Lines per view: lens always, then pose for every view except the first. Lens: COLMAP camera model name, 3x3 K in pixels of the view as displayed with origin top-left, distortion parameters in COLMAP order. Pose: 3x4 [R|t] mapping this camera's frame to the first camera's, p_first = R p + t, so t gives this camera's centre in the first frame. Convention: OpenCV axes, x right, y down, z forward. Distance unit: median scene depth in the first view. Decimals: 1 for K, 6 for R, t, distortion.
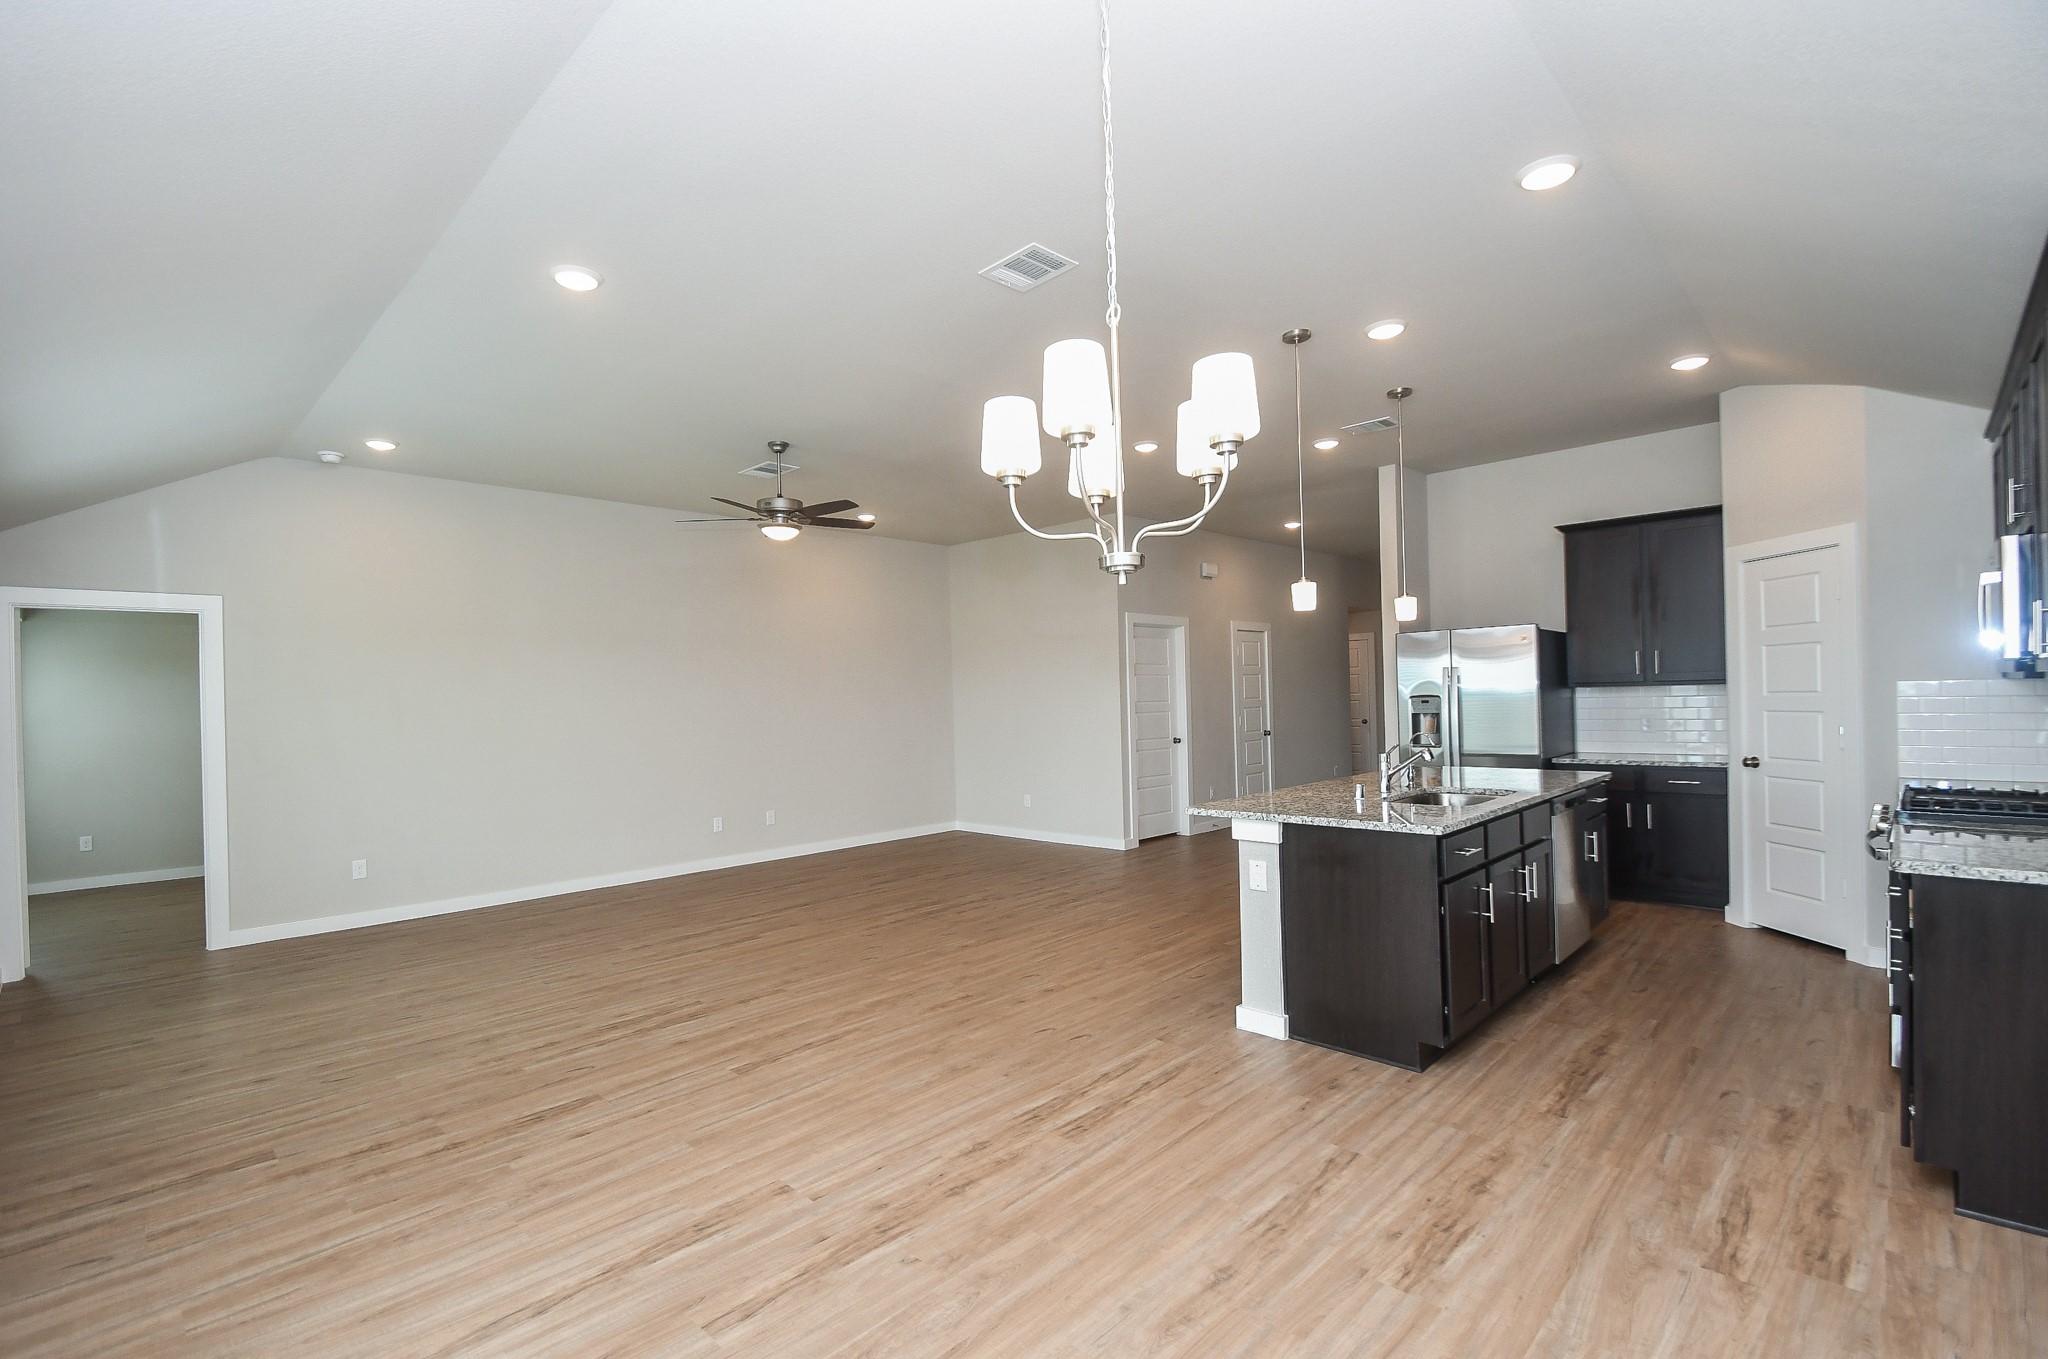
lens RADIAL K [[916.2, 0, 987.6], [0, 916.2, 691.8], [0, 0, 1]] dist [0.015426, -0.015673]
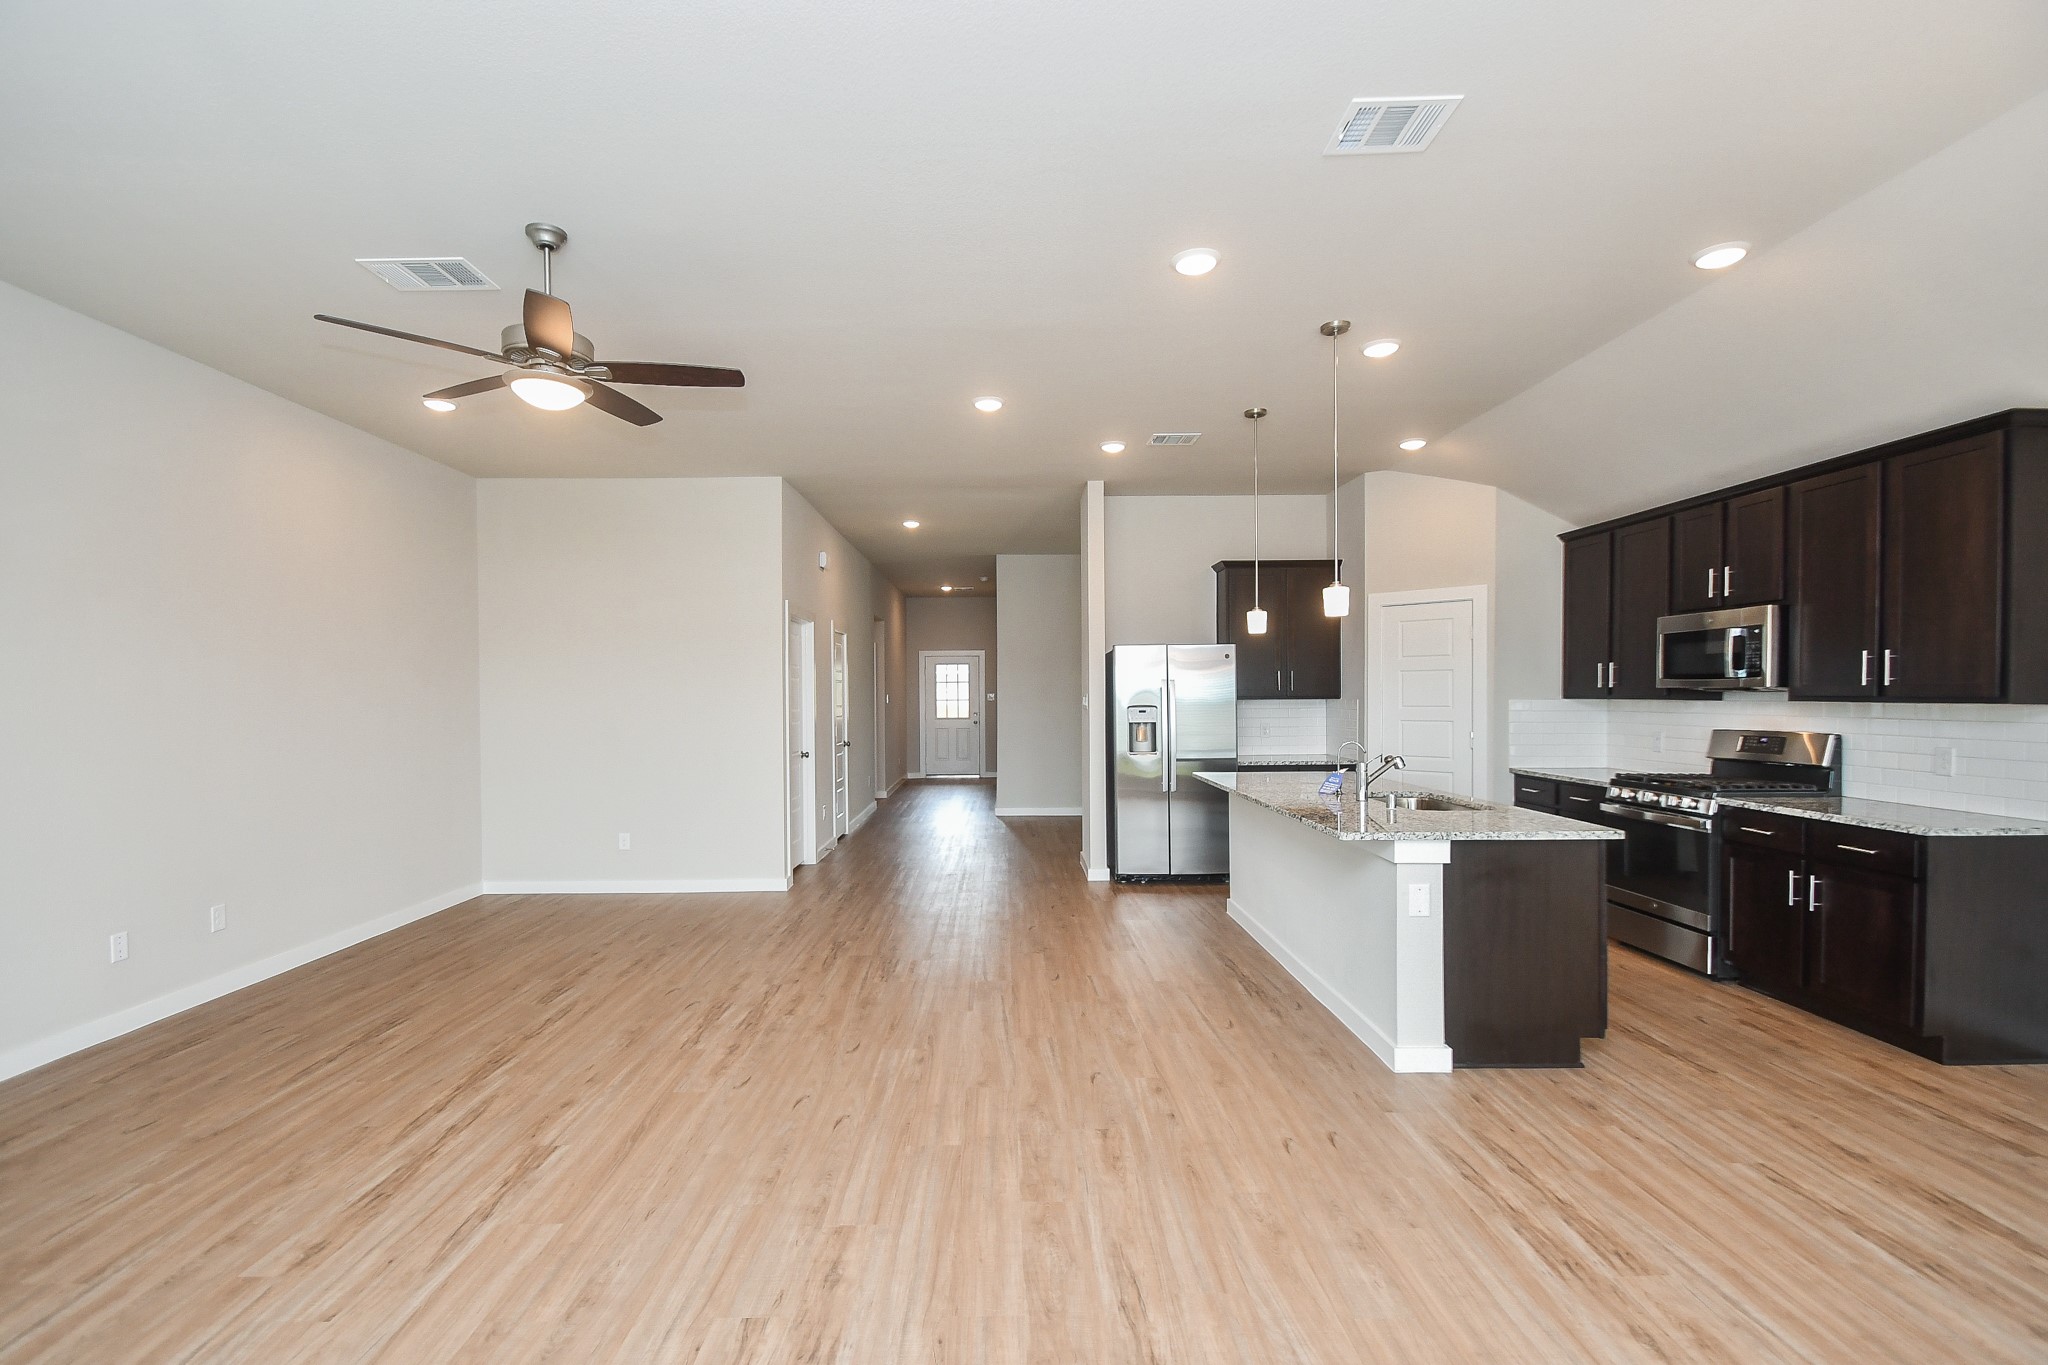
lens RADIAL K [[908.8, 0, 997.2], [0, 908.8, 708.0], [0, 0, 1]] dist [0.017187, -0.016239]
pose [[0.704578, 0.010720, 0.709546, -0.642332], [-0.016264, 0.999867, 0.001044, 0.013441], [-0.709440, -0.012276, 0.704659, 0.647355]]
